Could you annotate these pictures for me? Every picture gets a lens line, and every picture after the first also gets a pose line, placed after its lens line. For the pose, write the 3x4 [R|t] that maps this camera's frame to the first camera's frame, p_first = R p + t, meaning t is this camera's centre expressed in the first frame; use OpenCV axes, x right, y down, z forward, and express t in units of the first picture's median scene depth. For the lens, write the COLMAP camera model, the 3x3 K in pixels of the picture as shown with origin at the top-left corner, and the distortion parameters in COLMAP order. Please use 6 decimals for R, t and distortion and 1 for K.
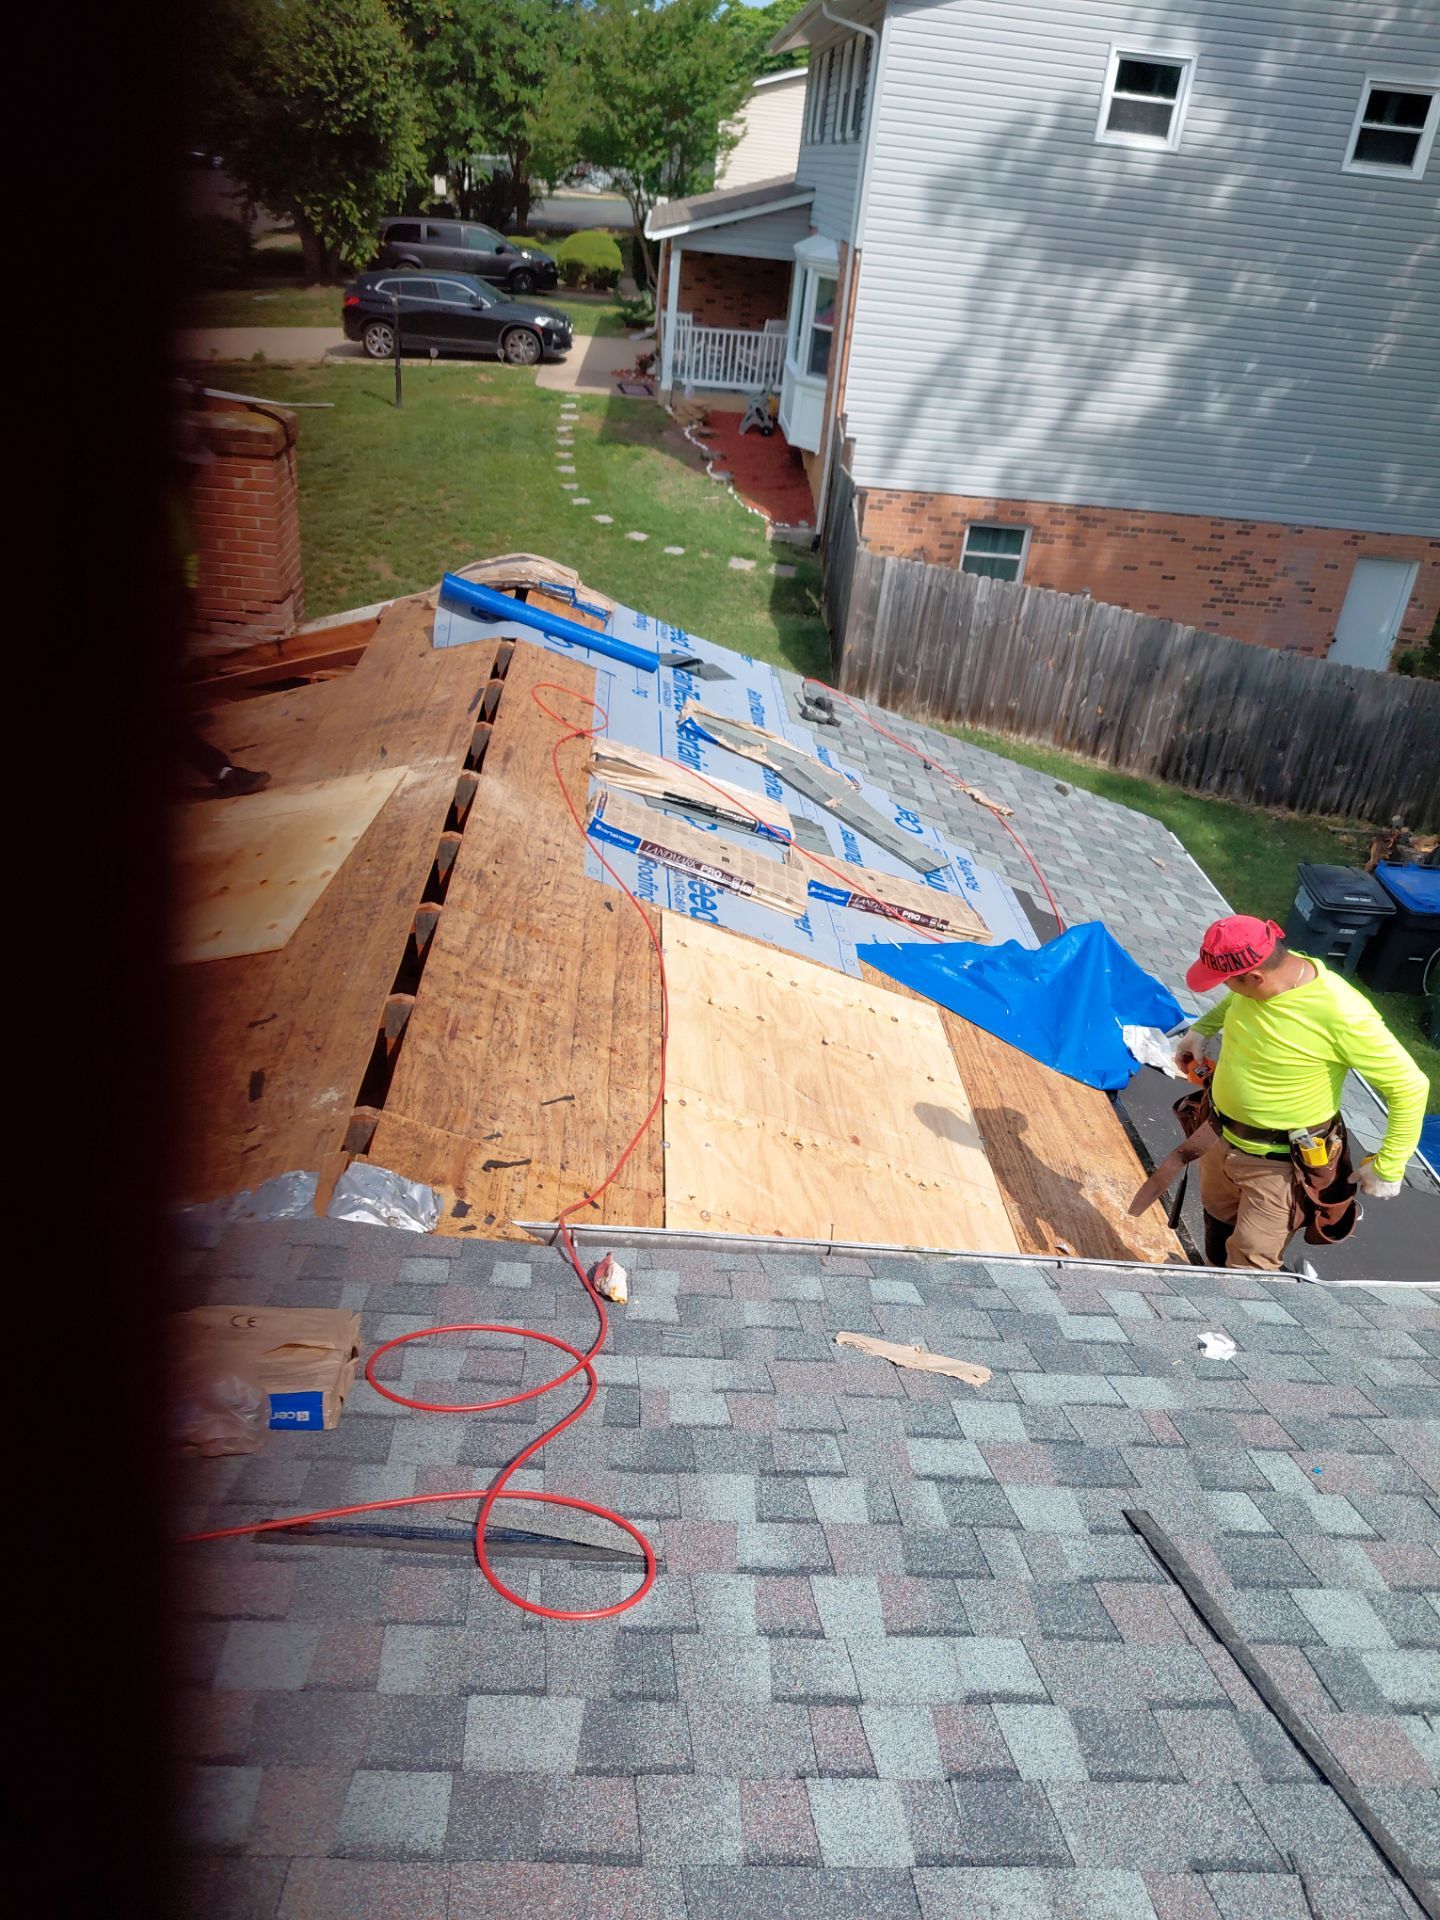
lens RADIAL K [[1538.7, 0, 766.0], [0, 1538.7, 963.4], [0, 0, 1]] dist [-0.008275, -0.002902]
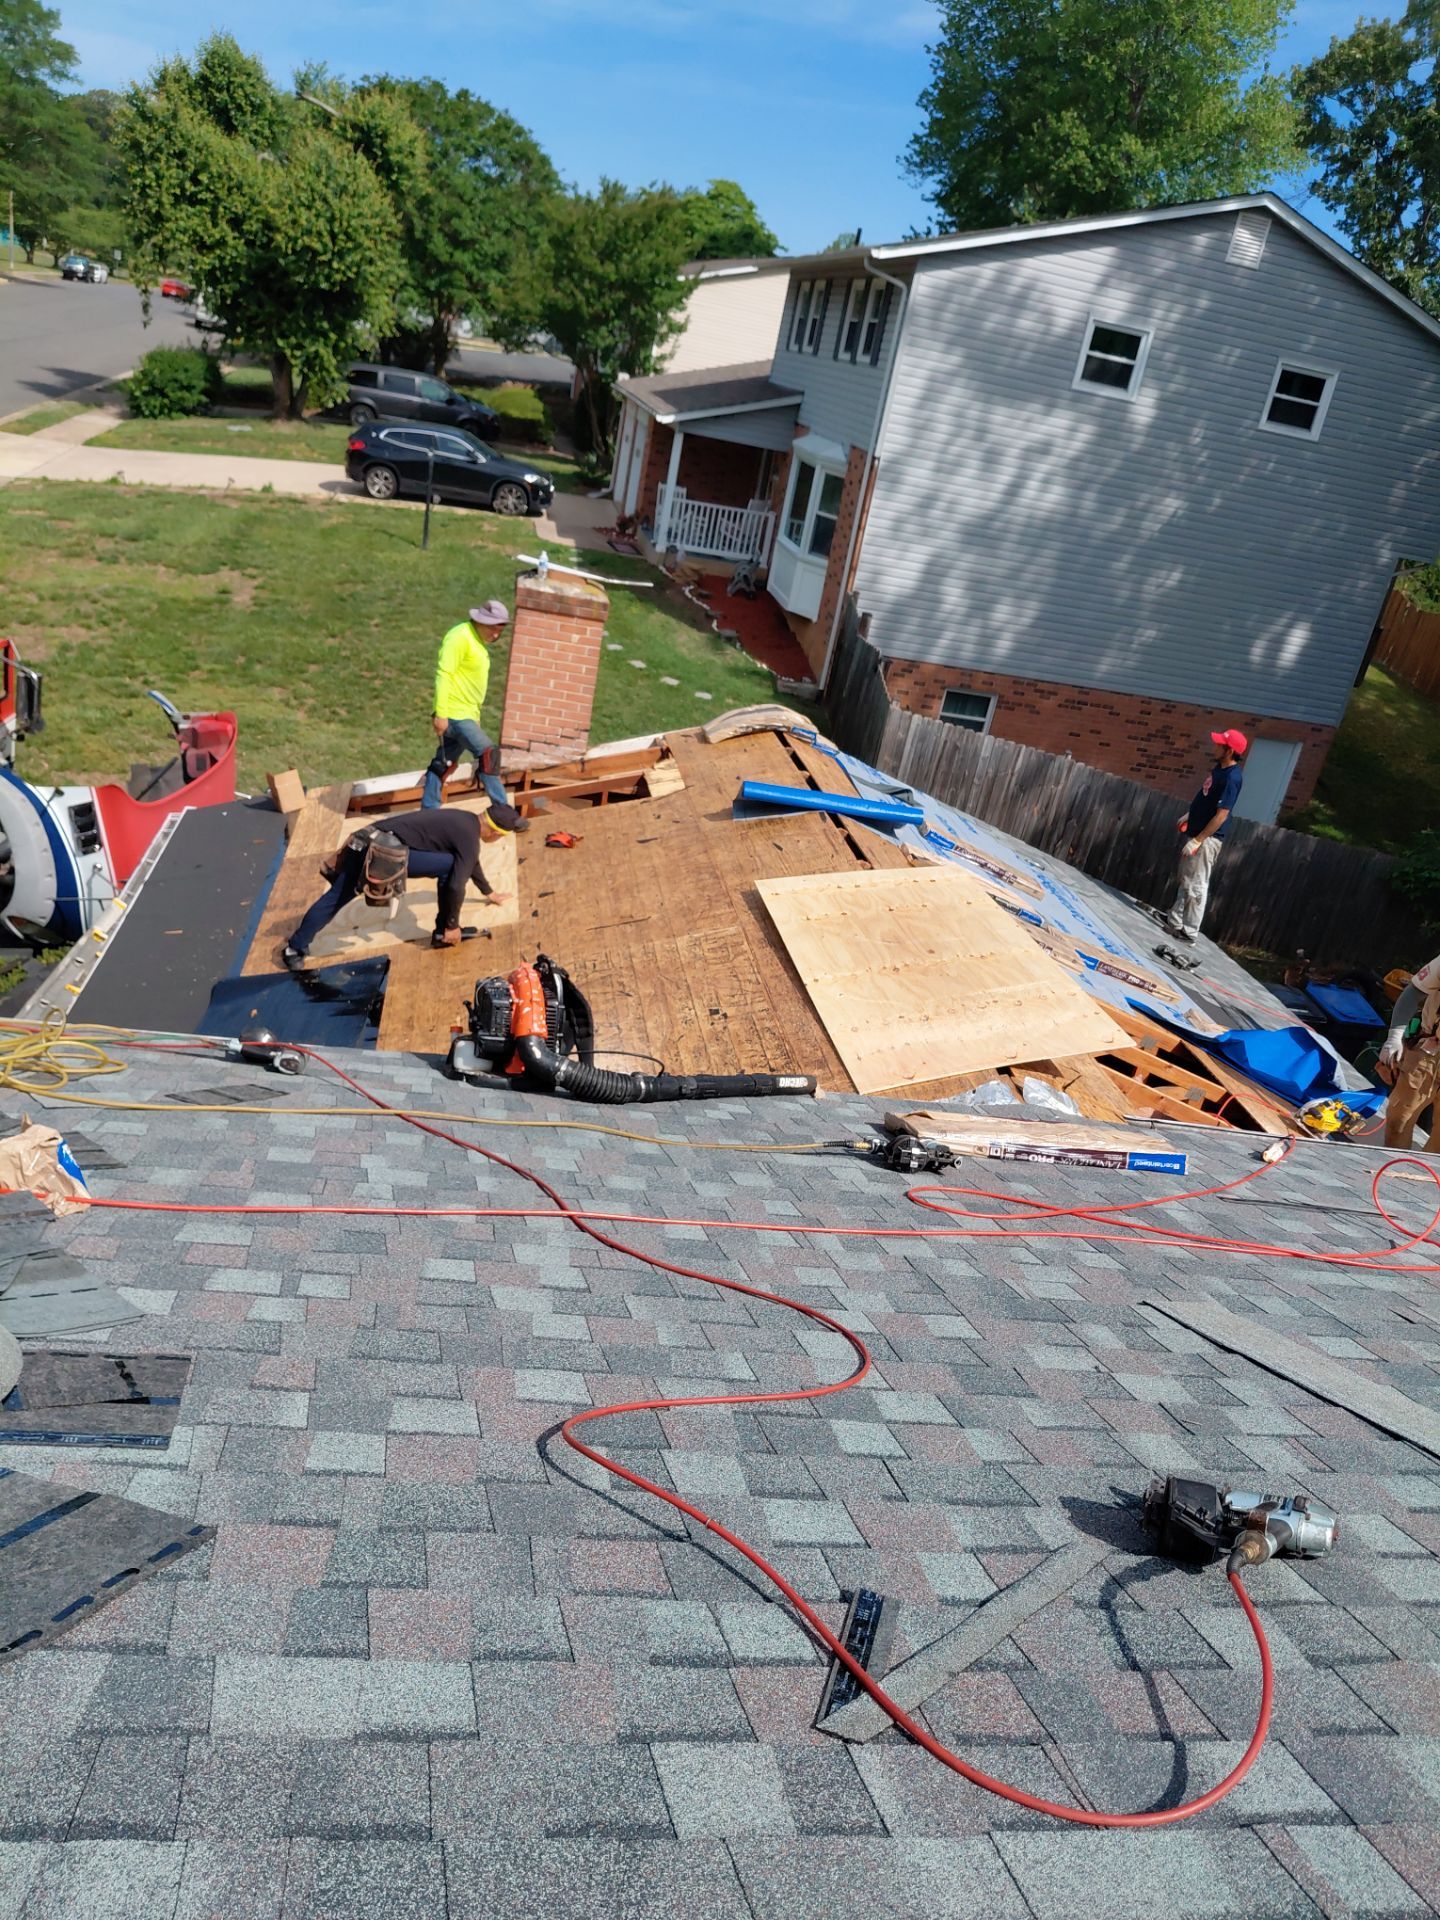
lens RADIAL K [[1516.5, 0, 714.0], [0, 1516.5, 1045.2], [0, 0, 1]] dist [0.039733, -0.095664]
pose [[0.992616, 0.040677, 0.114279, -0.145571], [-0.036962, 0.998723, -0.034448, 0.033085], [-0.115534, 0.029970, 0.992851, -0.125180]]
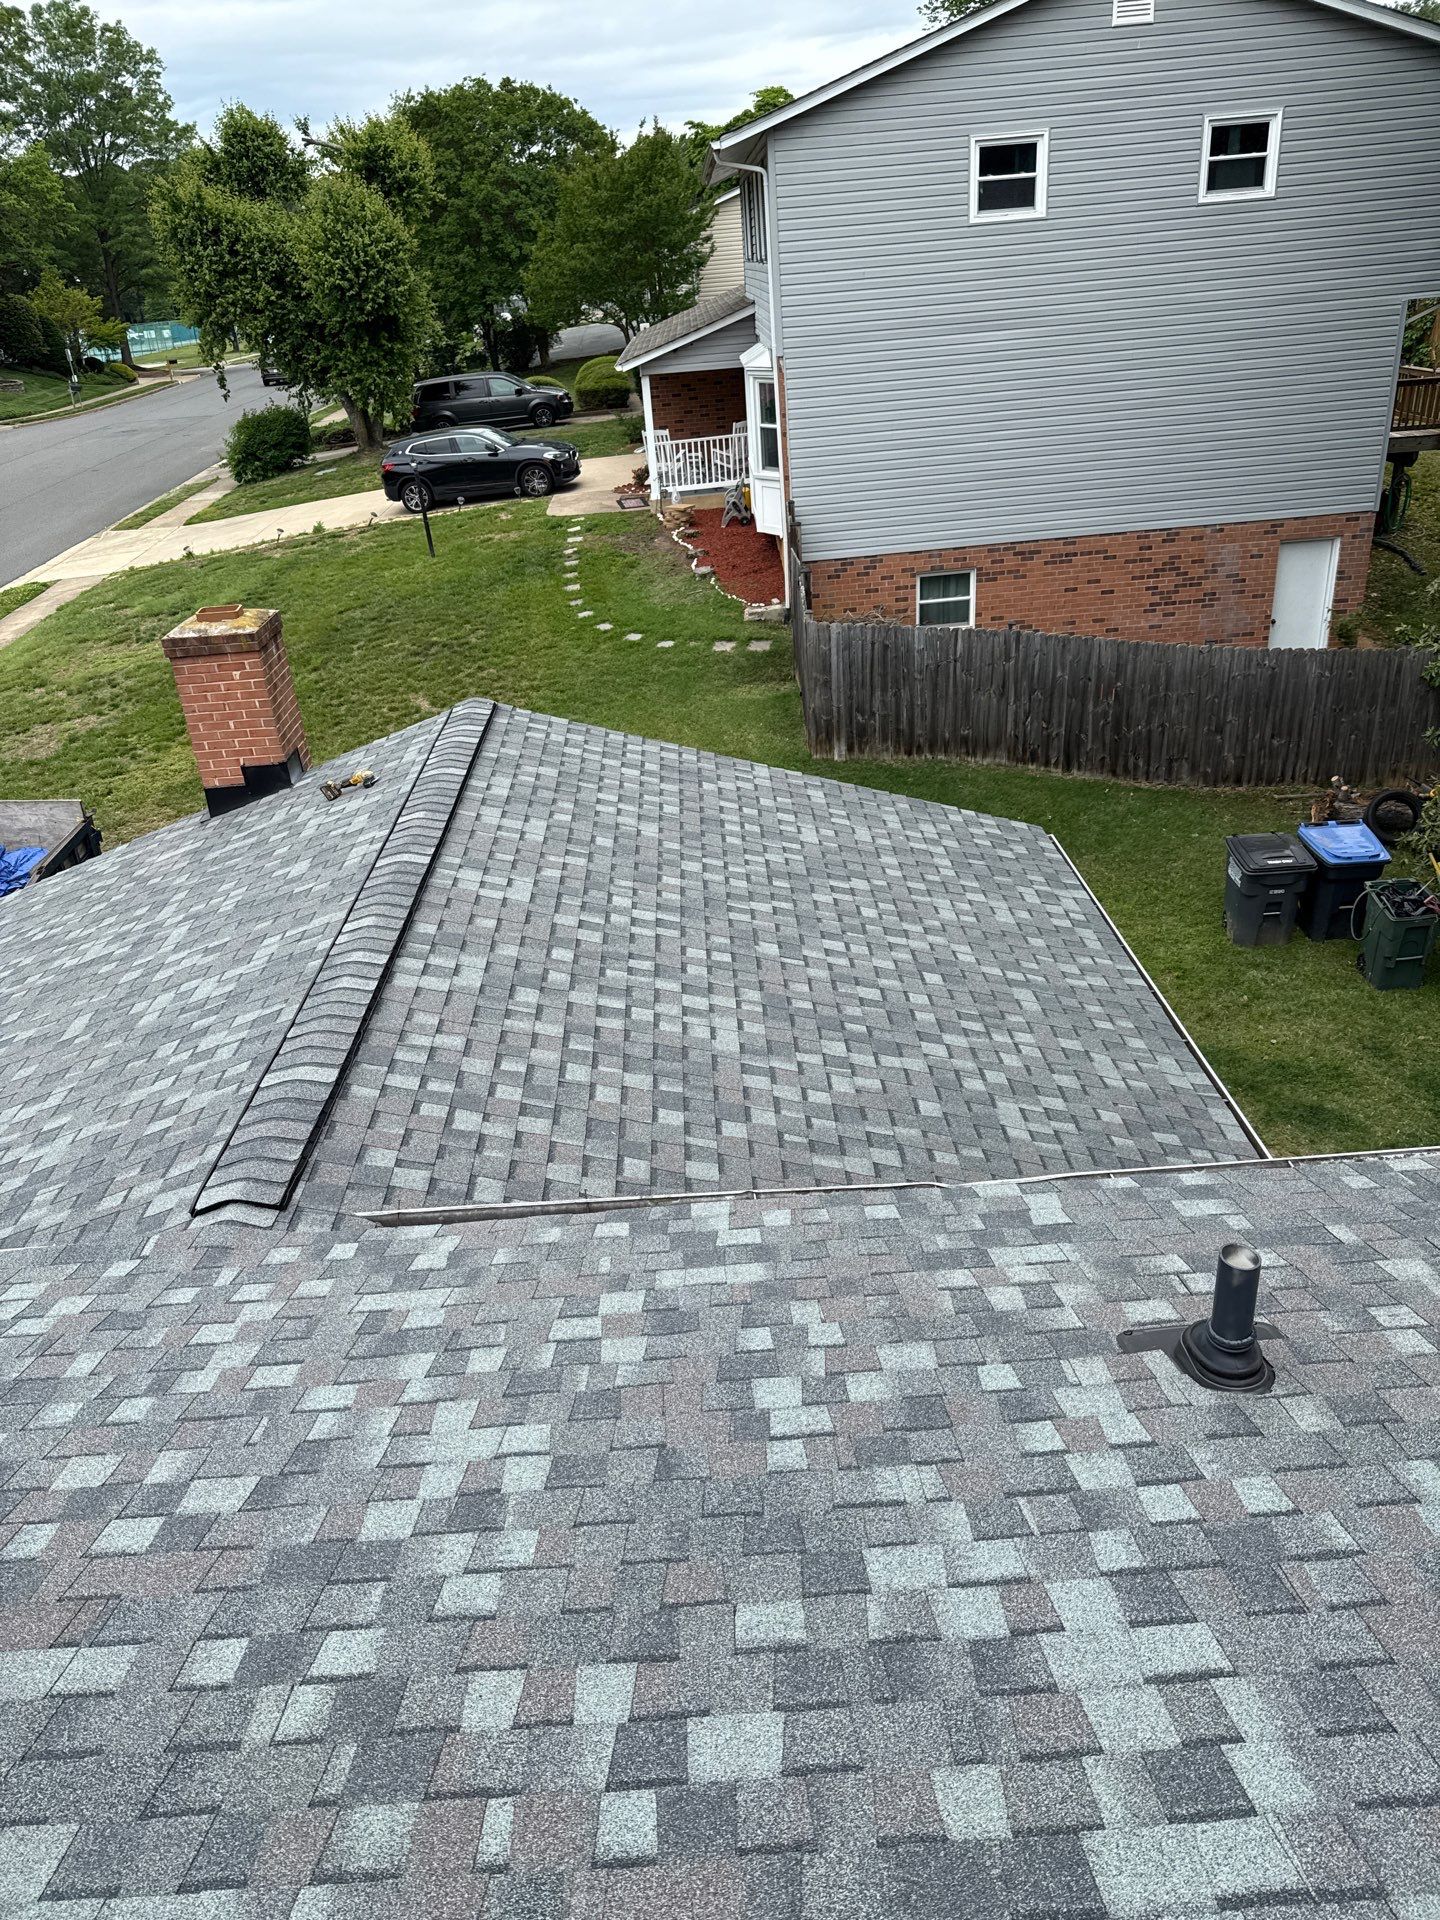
lens RADIAL K [[1448.5, 0, 720.0], [0, 1448.5, 960.0], [0, 0, 1]] dist [0.026048, -0.009478]
pose [[0.982507, -0.139500, -0.123371, 0.069364], [0.136561, 0.990114, -0.032009, 0.004548], [0.126616, 0.014601, 0.991844, -0.055238]]
